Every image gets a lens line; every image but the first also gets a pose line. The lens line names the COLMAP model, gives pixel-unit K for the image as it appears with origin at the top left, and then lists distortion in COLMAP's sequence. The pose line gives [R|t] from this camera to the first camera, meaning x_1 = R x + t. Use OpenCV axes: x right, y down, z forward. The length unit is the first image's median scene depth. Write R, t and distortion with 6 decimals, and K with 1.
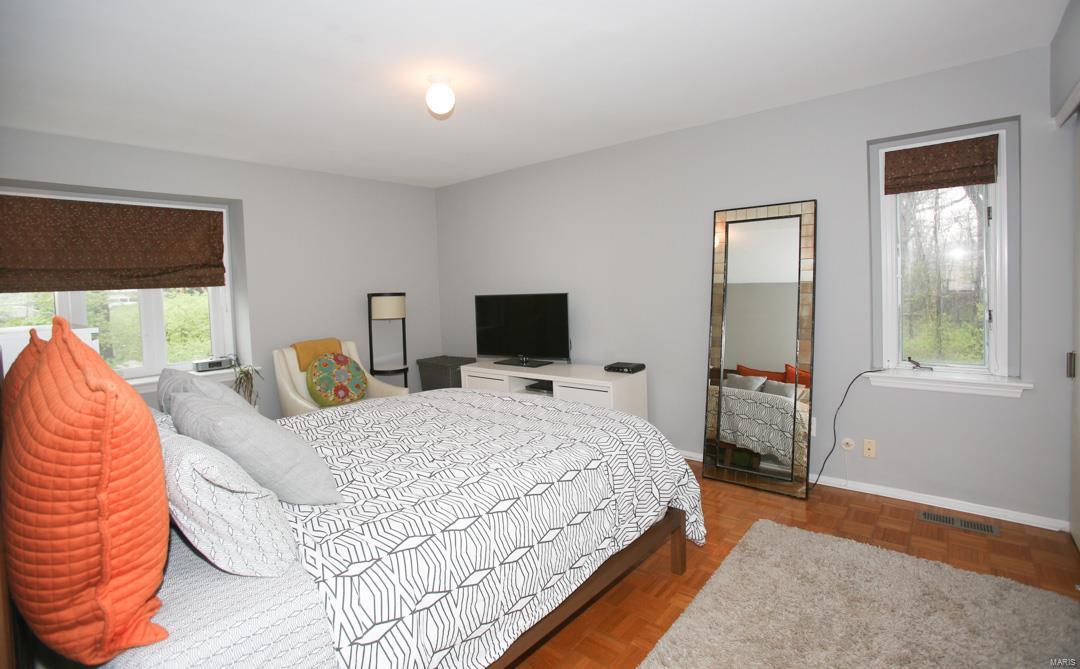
lens RADIAL K [[510.3, 0, 539.0], [0, 510.3, 302.2], [0, 0, 1]] dist [-0.000788, -0.000062]
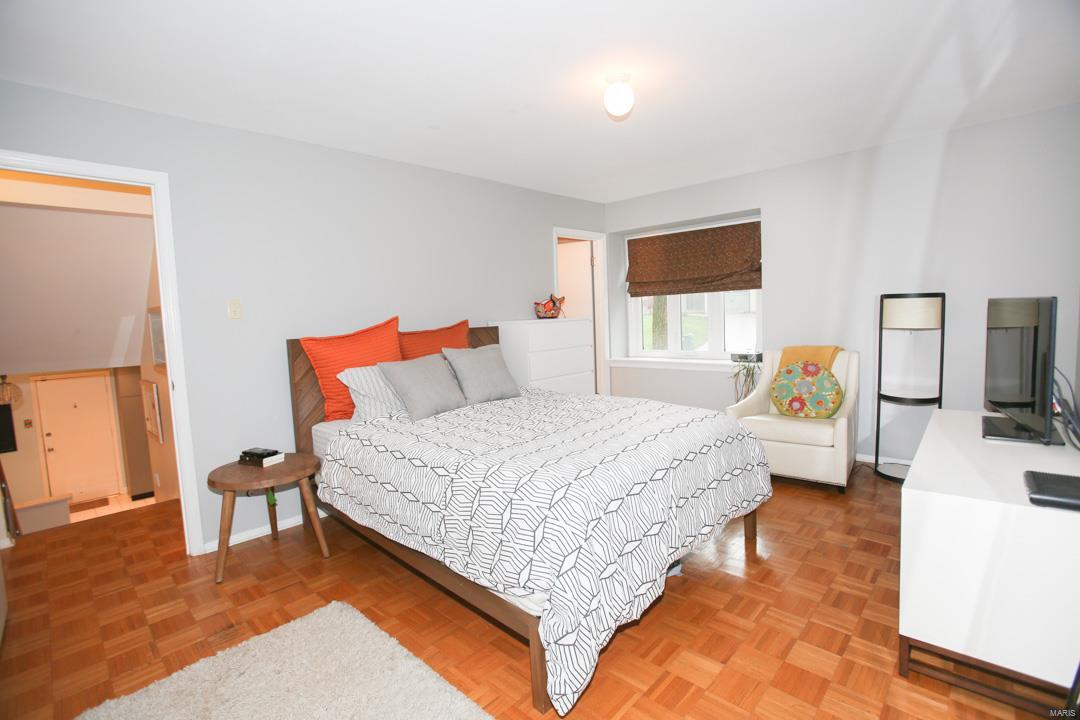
lens RADIAL K [[500.9, 0, 540.0], [0, 500.9, 360.0], [0, 0, 1]] dist [-0.041571, 0.000733]
pose [[-0.056277, 0.129499, -0.989981, 0.625110], [0.005084, 0.991577, 0.129418, -0.024065], [0.998402, 0.002251, -0.056461, 0.727288]]
